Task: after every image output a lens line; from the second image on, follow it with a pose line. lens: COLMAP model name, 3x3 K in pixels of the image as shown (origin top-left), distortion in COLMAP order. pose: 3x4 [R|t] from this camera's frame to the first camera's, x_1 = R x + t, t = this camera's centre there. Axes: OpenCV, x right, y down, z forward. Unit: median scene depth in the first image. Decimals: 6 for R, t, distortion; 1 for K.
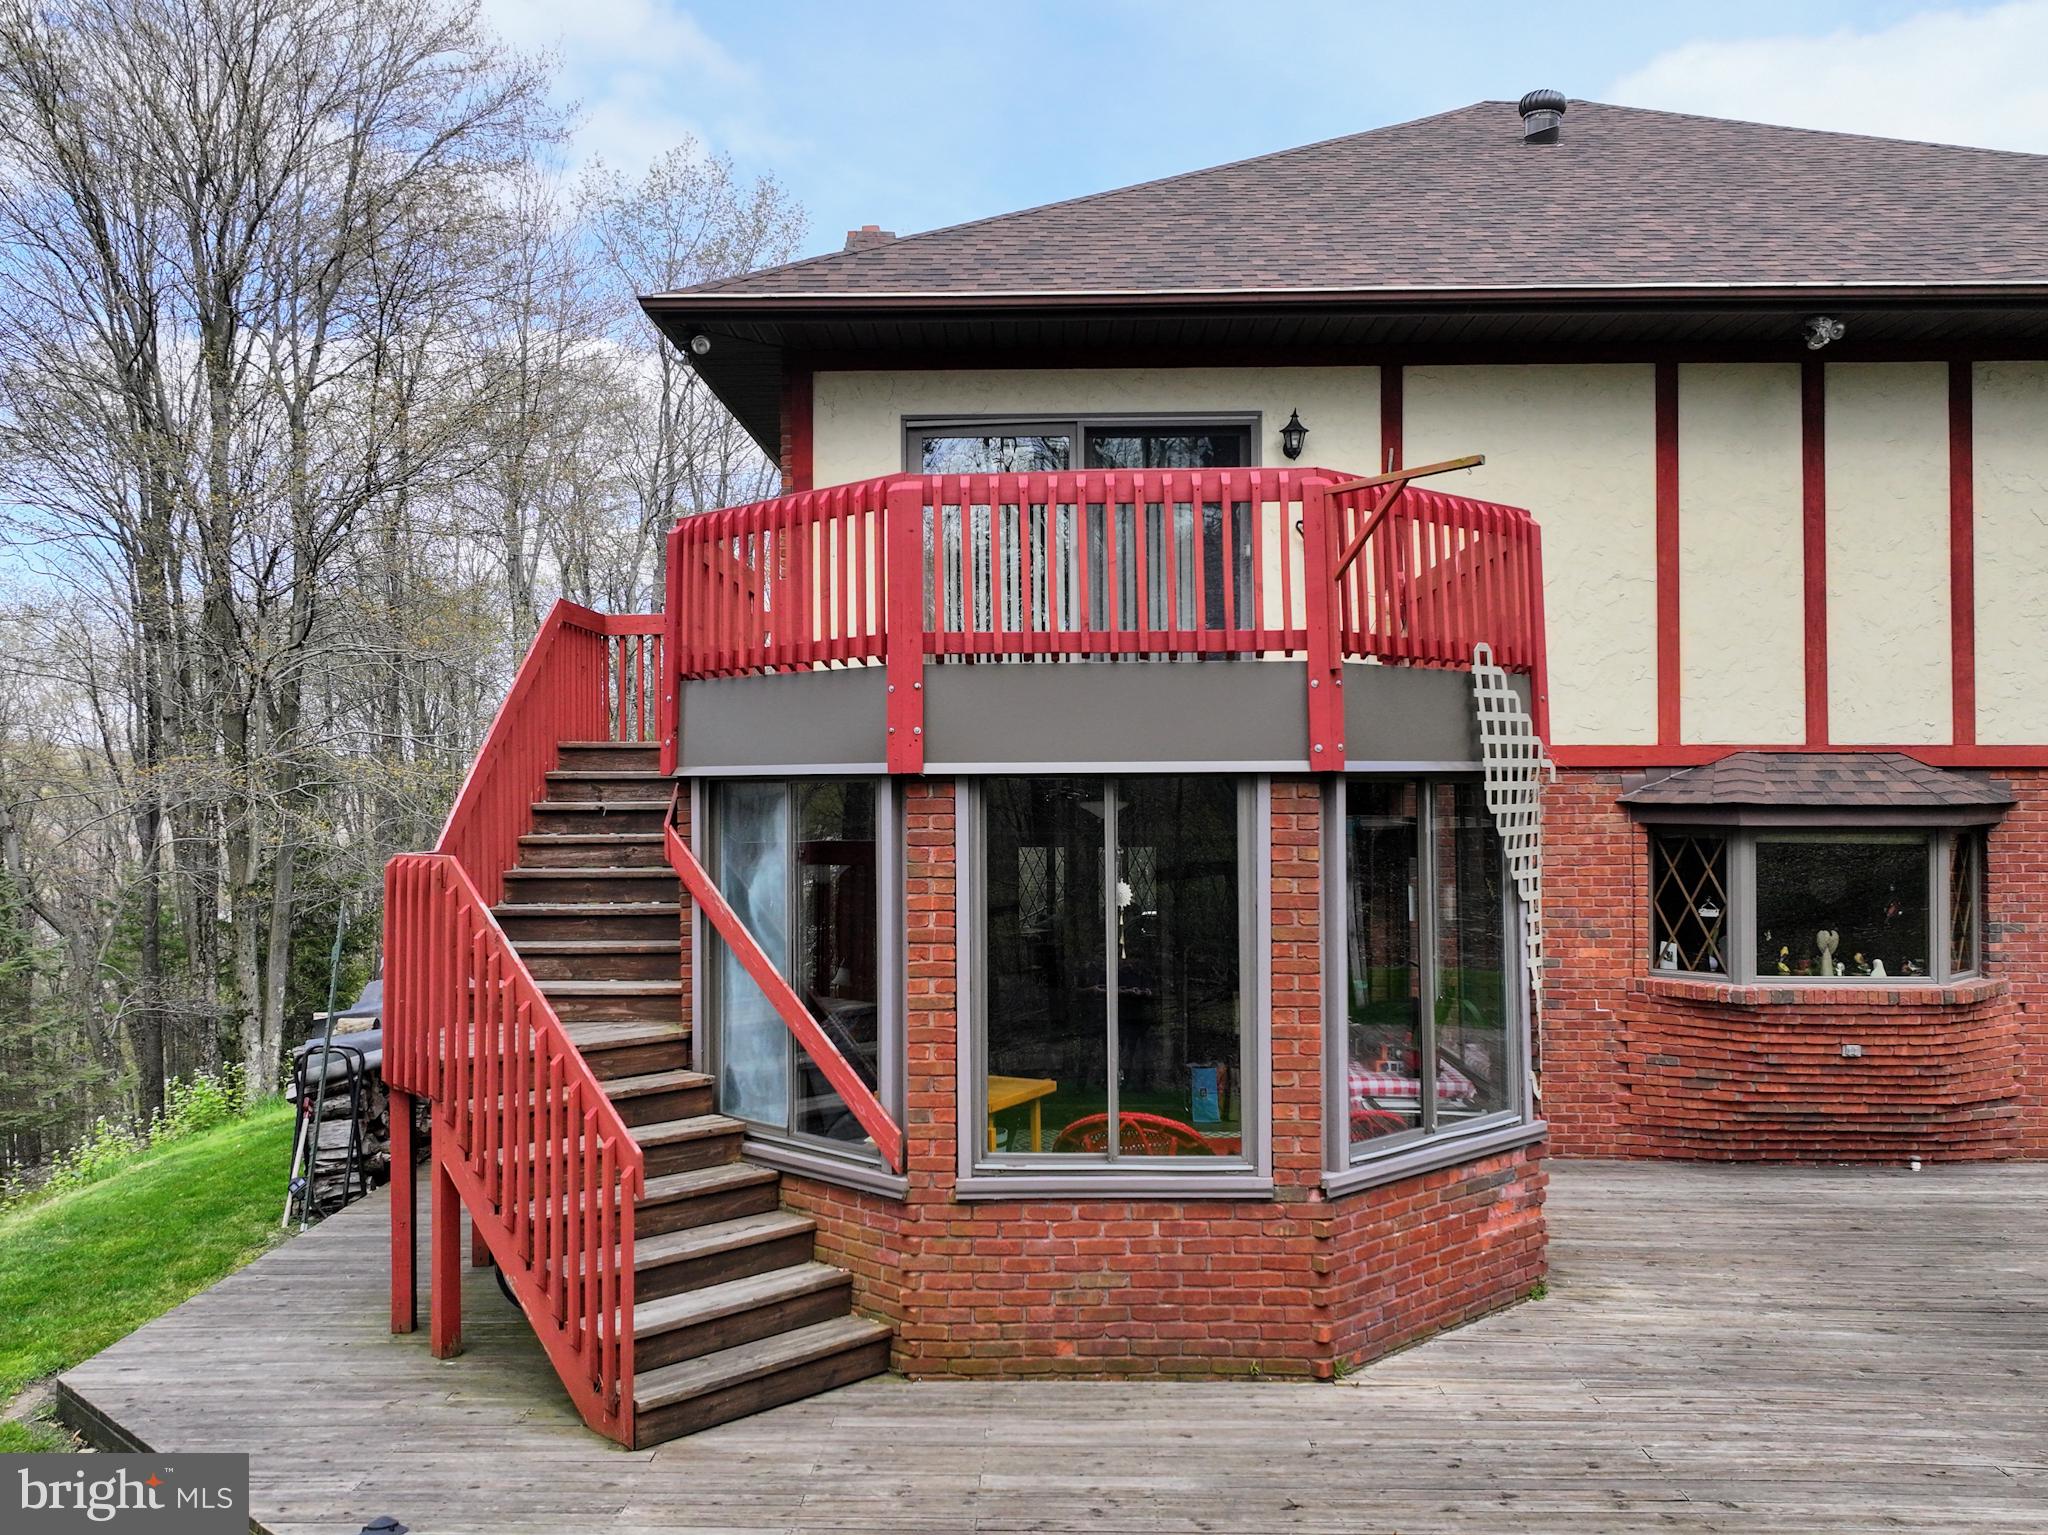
lens RADIAL K [[1679.5, 0, 1031.5], [0, 1679.5, 778.5], [0, 0, 1]] dist [0.010196, -0.006009]
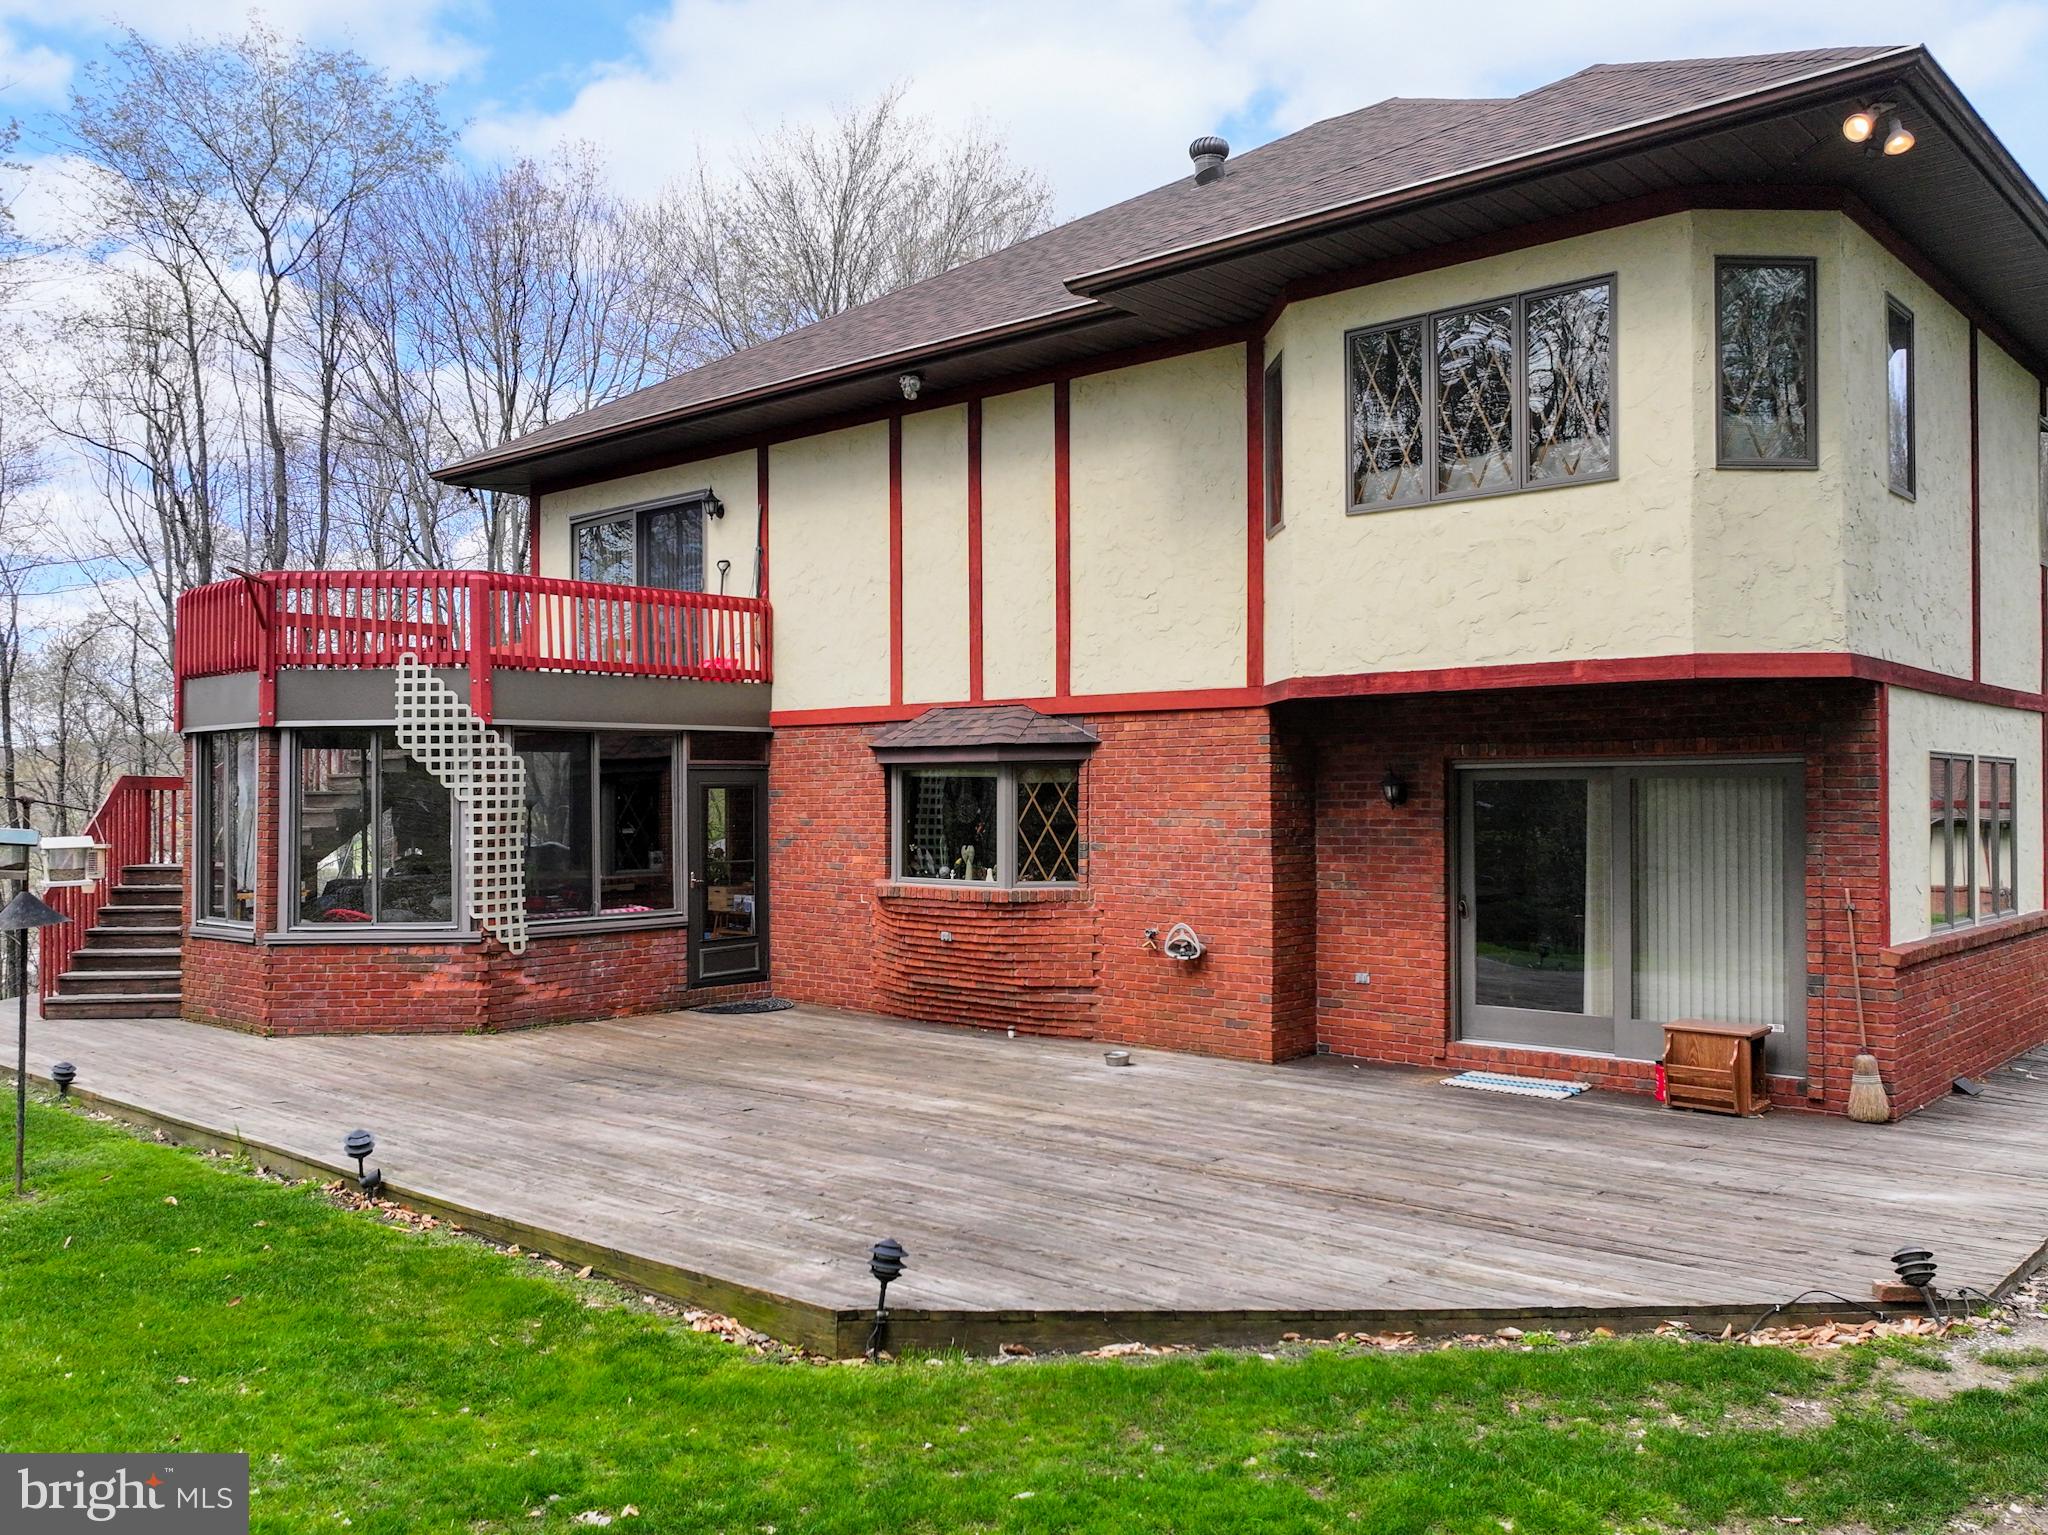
lens RADIAL K [[1676.8, 0, 1005.4], [0, 1676.8, 789.4], [0, 0, 1]] dist [0.016138, 0.000856]
pose [[0.754357, -0.002047, -0.656461, 1.327402], [0.007793, 0.999953, 0.005836, 0.040292], [0.656418, -0.009518, 0.754338, 0.056124]]
